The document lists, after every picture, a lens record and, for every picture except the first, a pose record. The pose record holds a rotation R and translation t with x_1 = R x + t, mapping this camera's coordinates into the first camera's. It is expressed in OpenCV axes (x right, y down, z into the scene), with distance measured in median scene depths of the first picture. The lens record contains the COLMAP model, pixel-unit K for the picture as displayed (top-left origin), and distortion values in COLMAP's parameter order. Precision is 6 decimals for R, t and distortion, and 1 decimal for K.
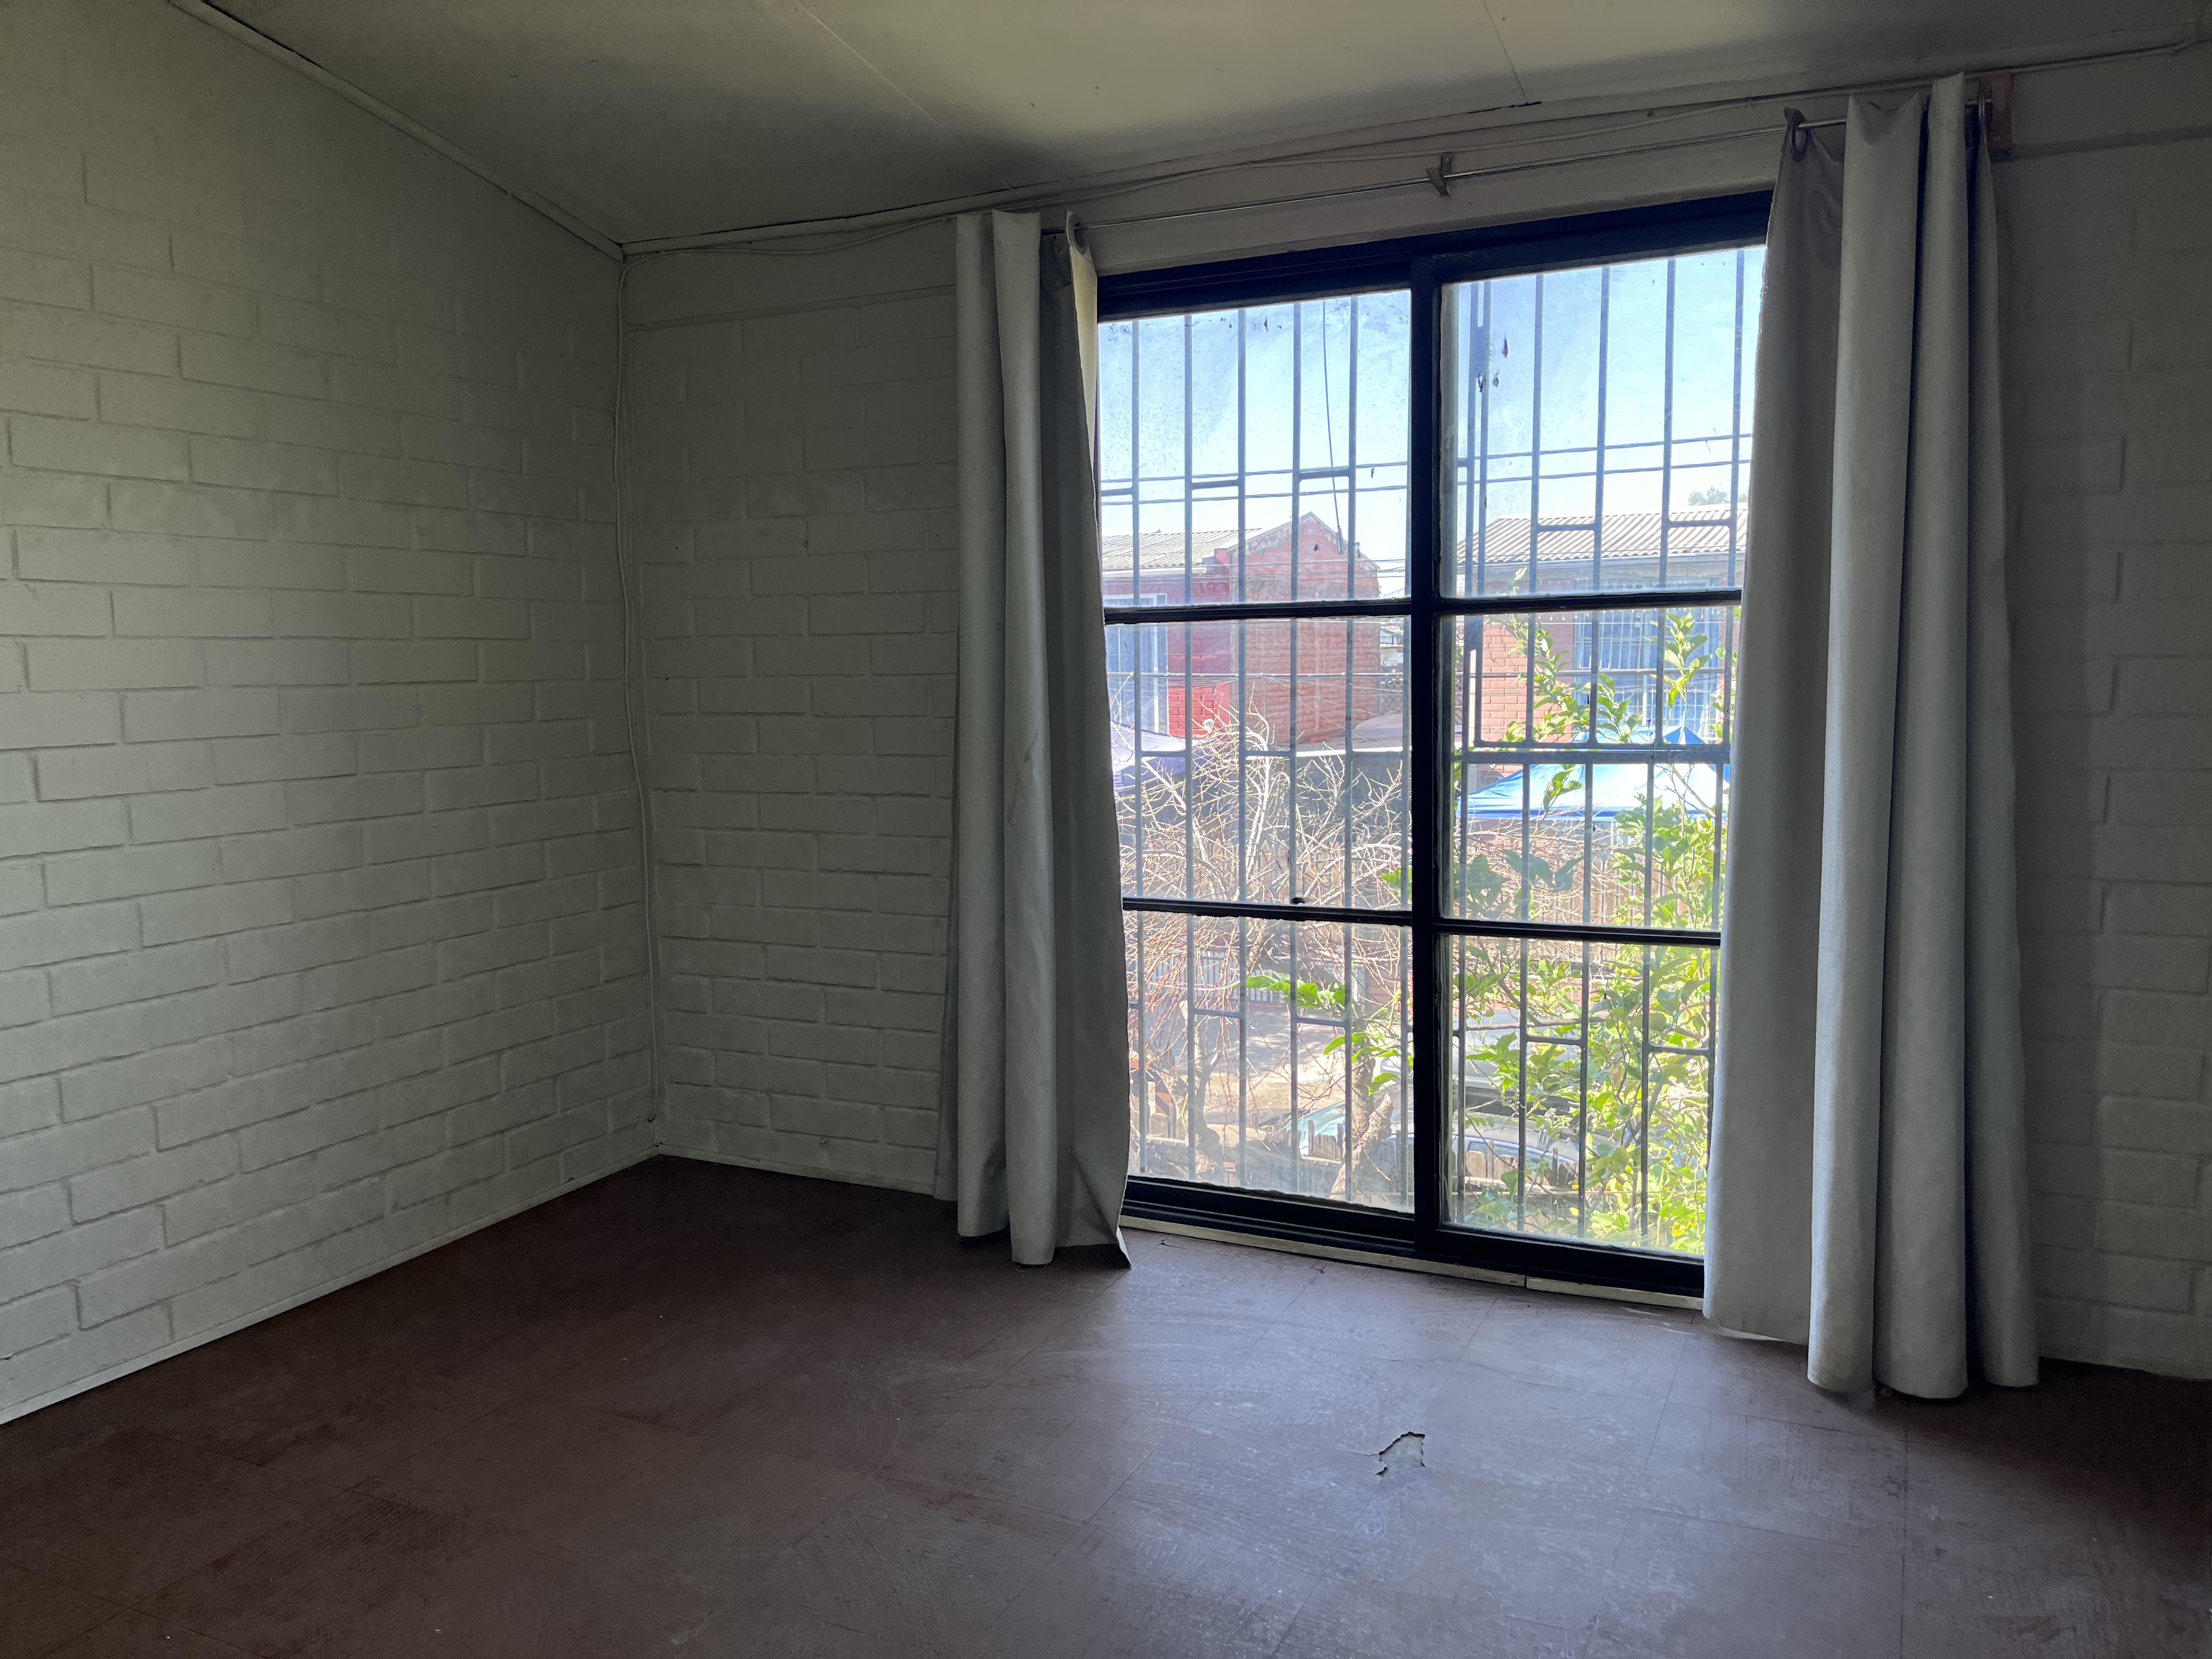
lens RADIAL K [[1653.3, 0, 1106.0], [0, 1653.3, 829.5], [0, 0, 1]] dist [0.047863, -0.072089]
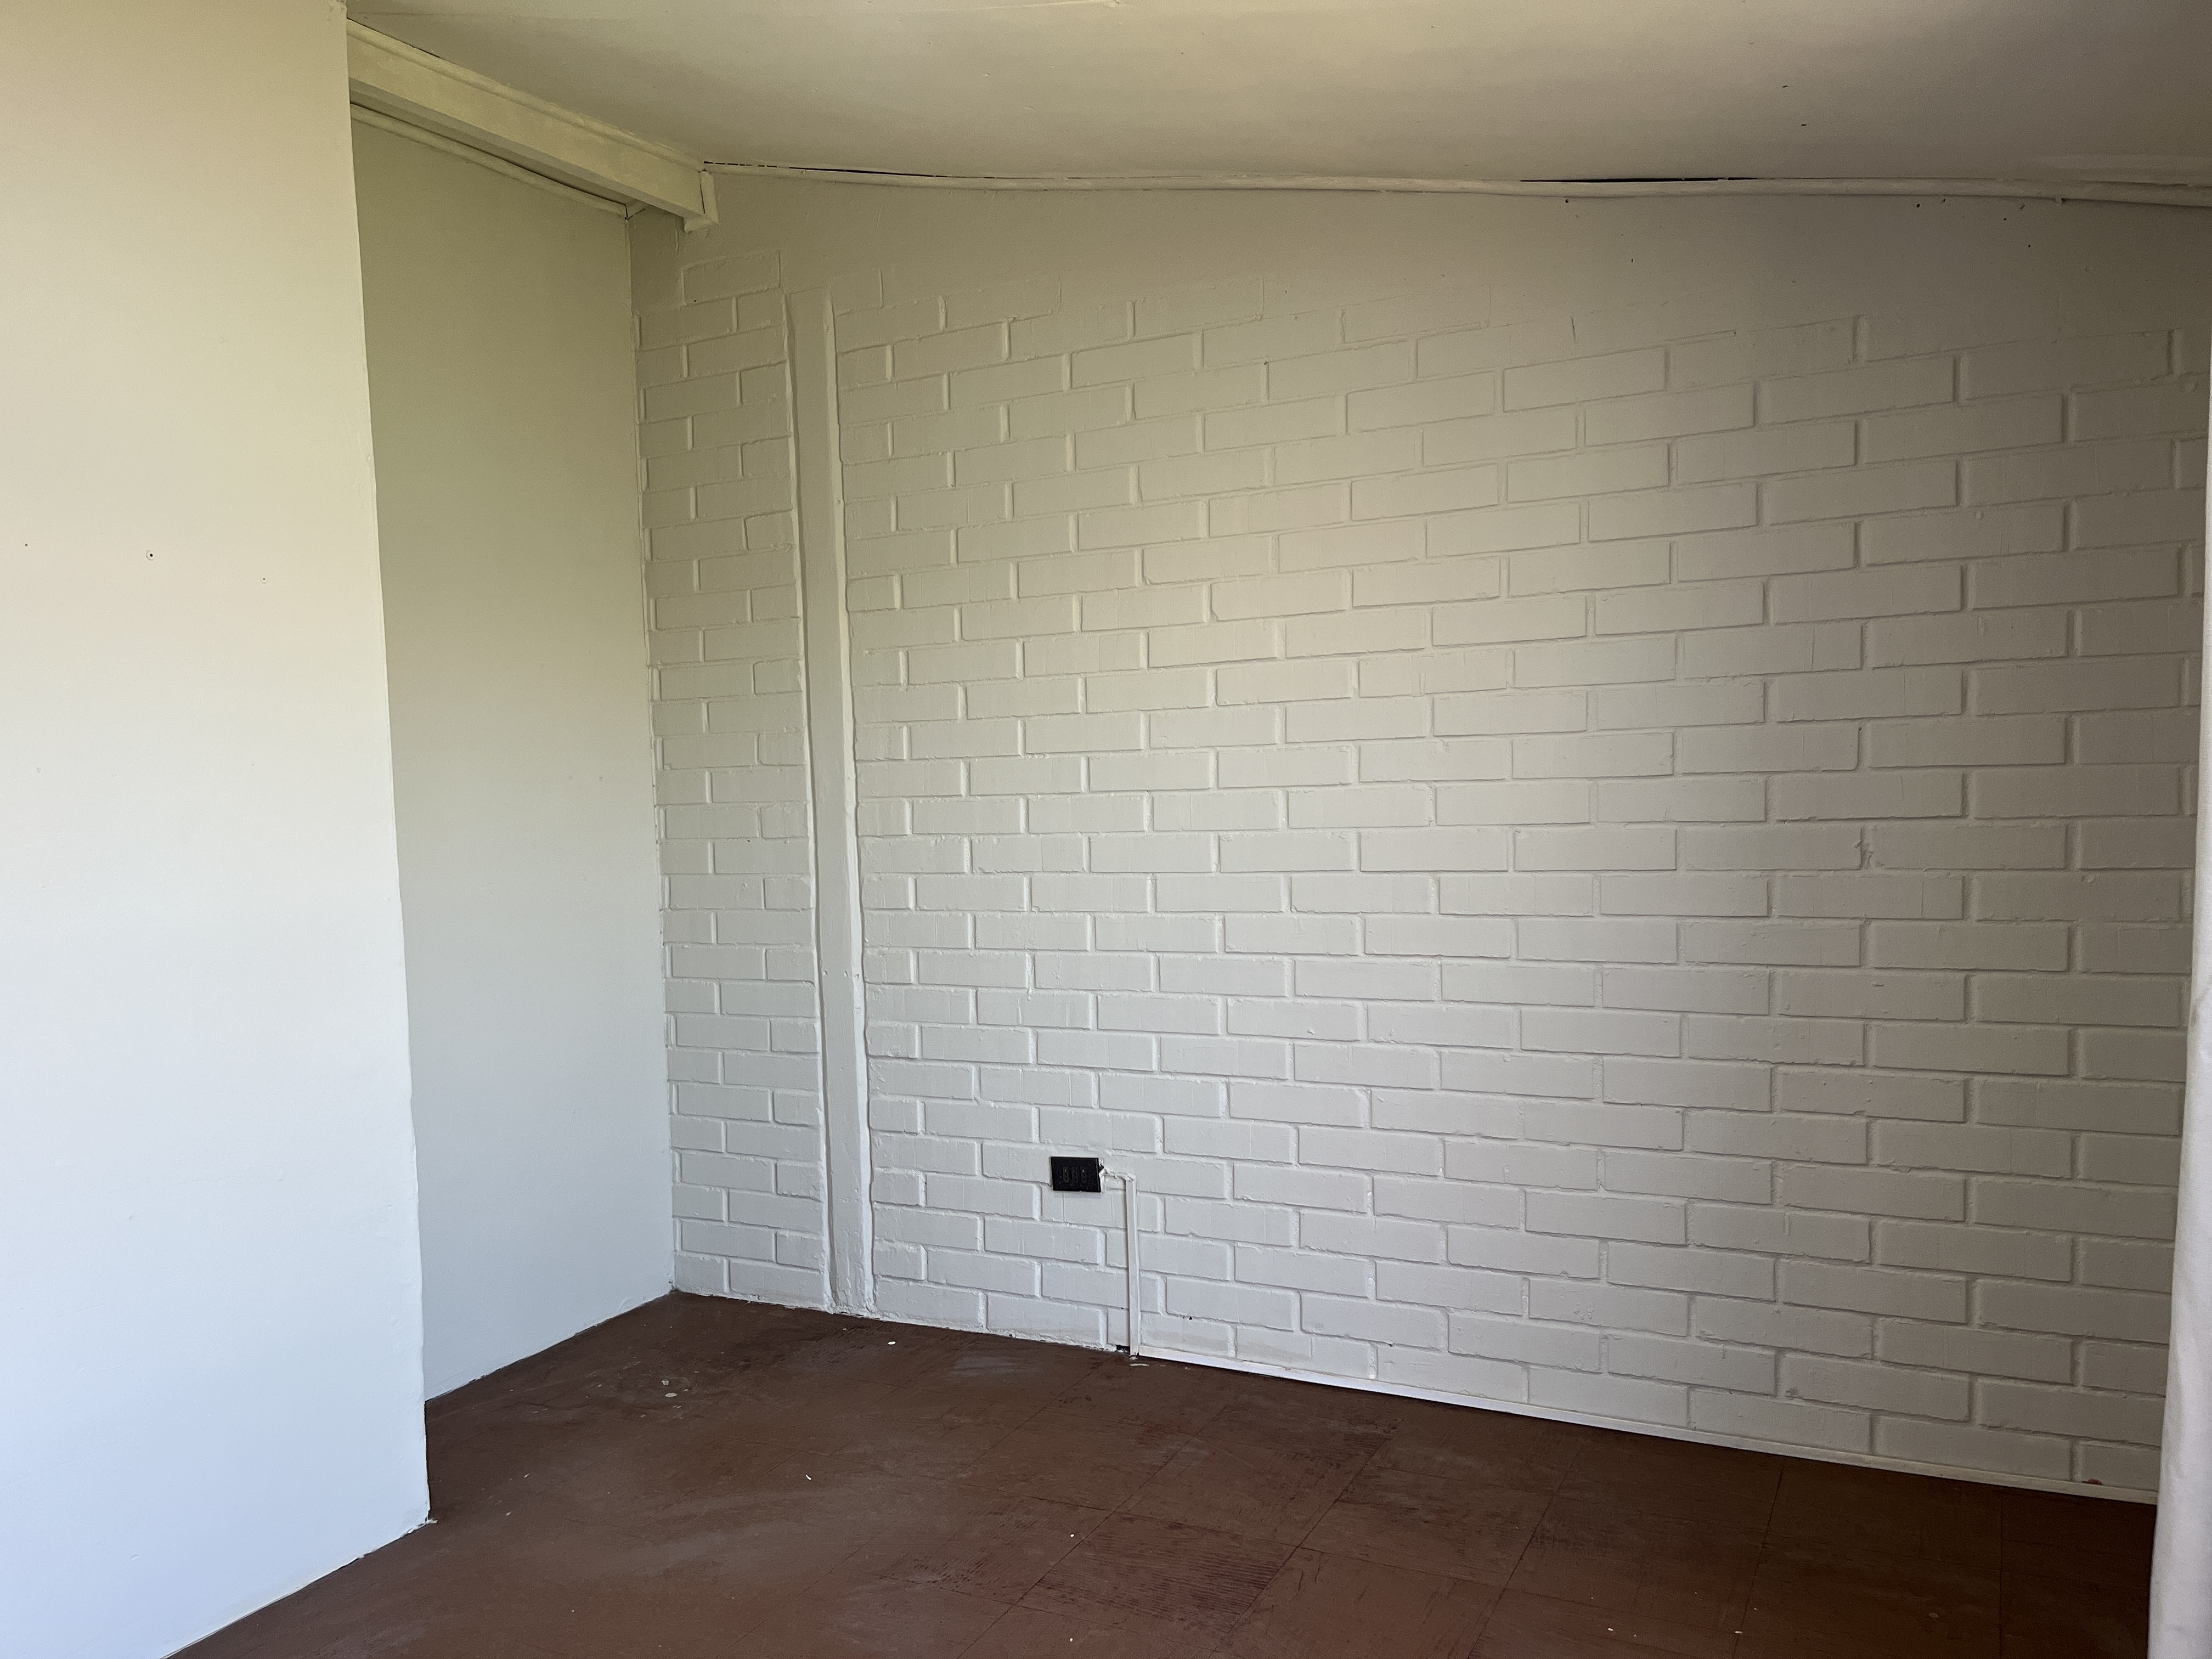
lens RADIAL K [[1653.3, 0, 1106.0], [0, 1653.3, 829.5], [0, 0, 1]] dist [0.047863, -0.072089]
pose [[-0.035010, 0.058875, -0.997651, 0.566178], [-0.063944, 0.996086, 0.061026, -0.132476], [0.997339, 0.065931, -0.031108, 0.753772]]
